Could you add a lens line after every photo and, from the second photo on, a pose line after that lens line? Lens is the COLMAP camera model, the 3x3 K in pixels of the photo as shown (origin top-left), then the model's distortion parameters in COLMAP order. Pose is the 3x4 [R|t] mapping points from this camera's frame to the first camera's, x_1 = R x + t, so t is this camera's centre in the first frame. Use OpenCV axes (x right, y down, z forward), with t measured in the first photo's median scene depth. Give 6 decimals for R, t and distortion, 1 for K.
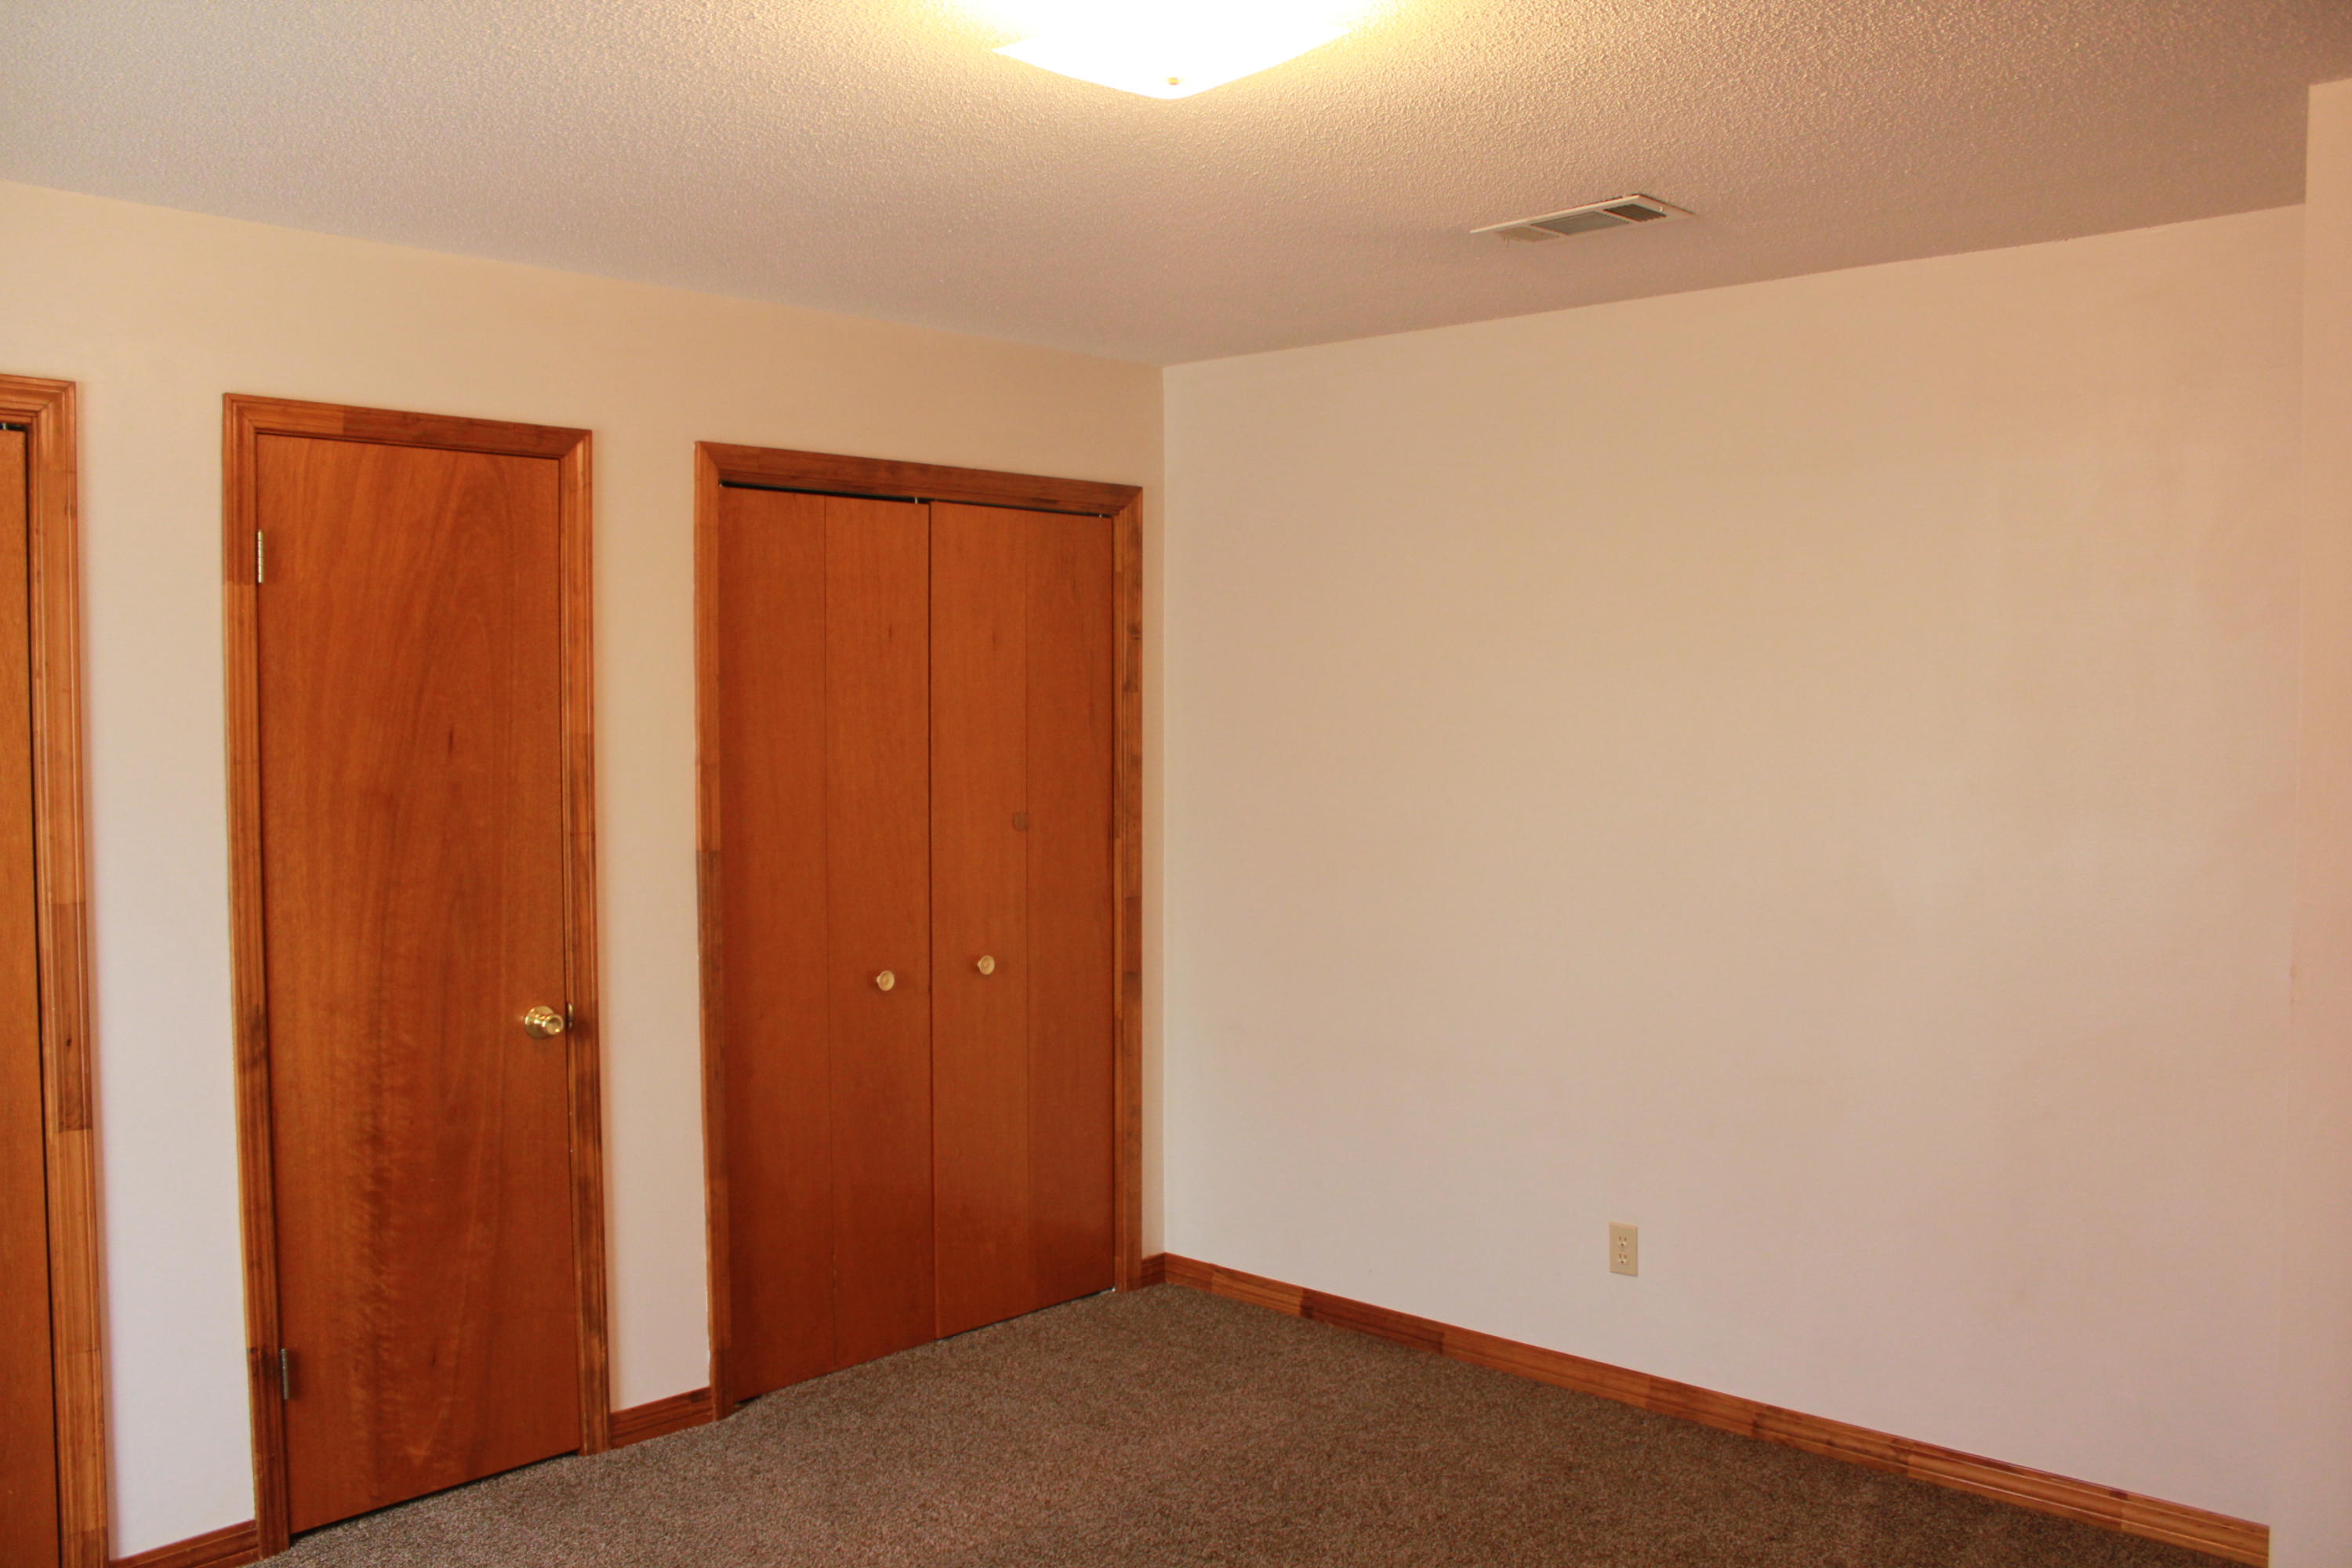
lens RADIAL K [[1943.3, 0, 1176.0], [0, 1943.3, 784.0], [0, 0, 1]] dist [-0.166500, 0.130756]
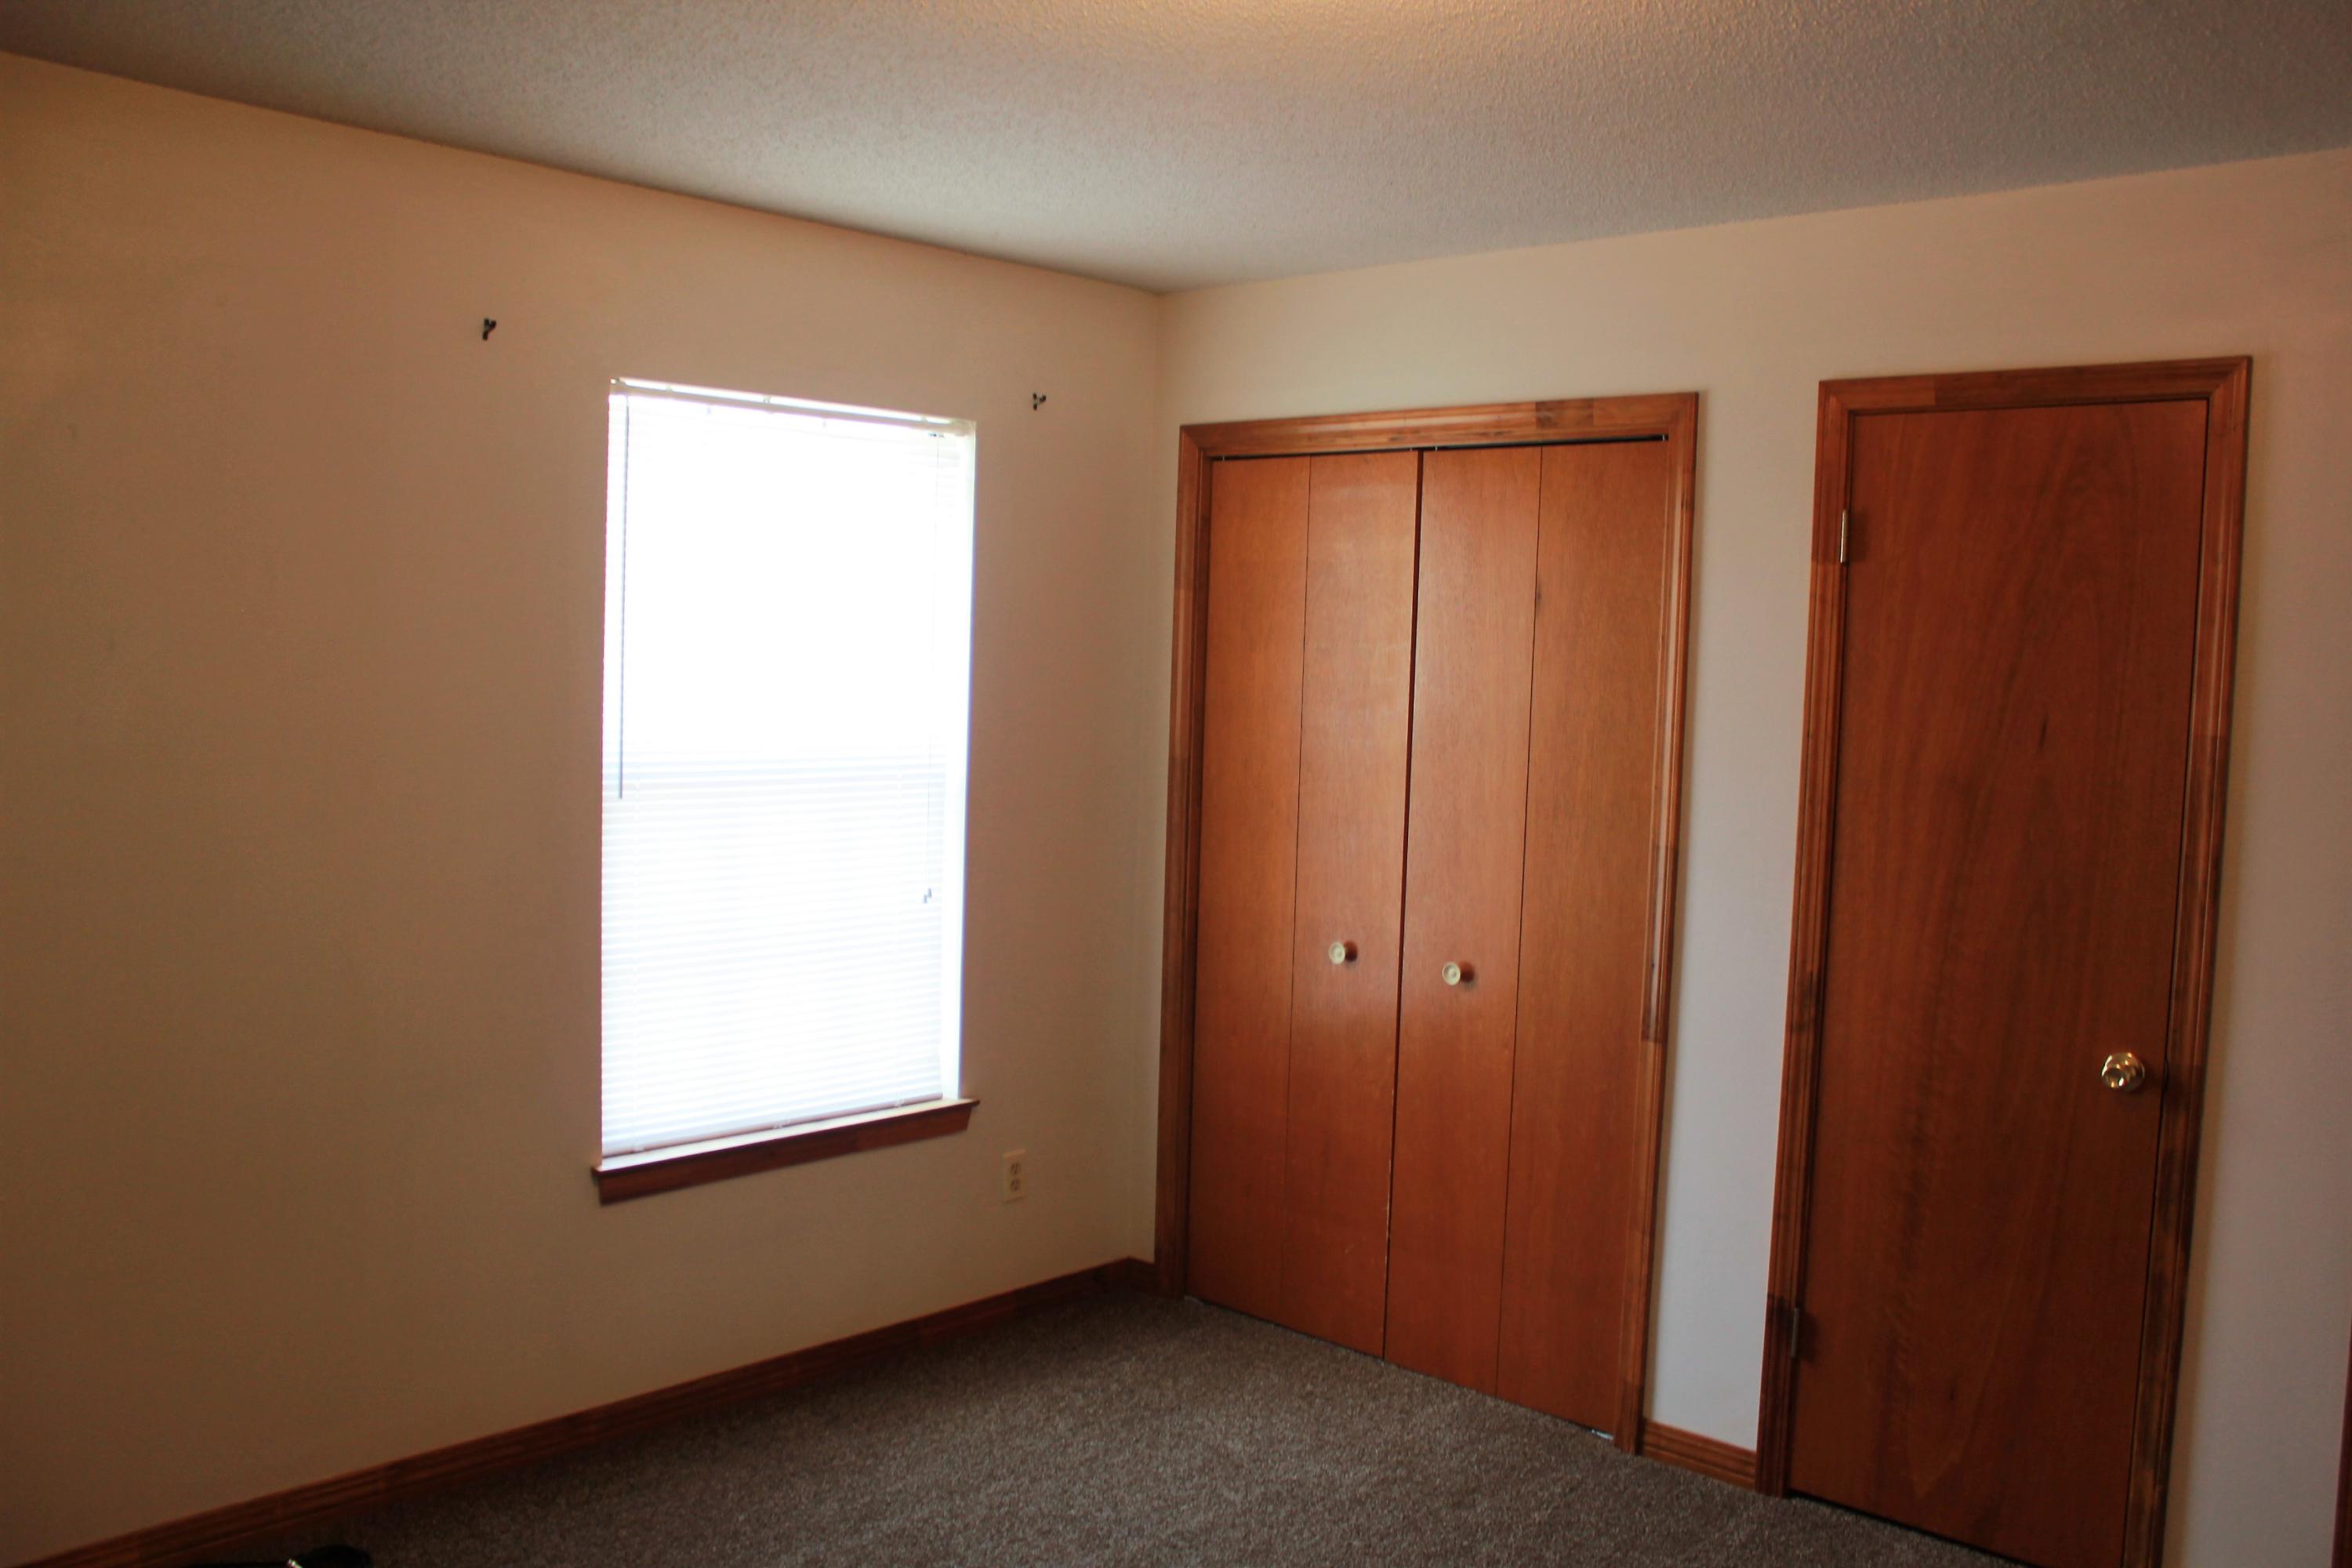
lens RADIAL K [[1943.3, 0, 1176.0], [0, 1943.3, 784.0], [0, 0, 1]] dist [-0.166500, 0.130756]
pose [[-0.009281, 0.069226, -0.997558, 0.541971], [-0.073762, 0.994836, 0.069724, -0.031999], [0.997233, 0.074229, -0.004127, 0.637632]]
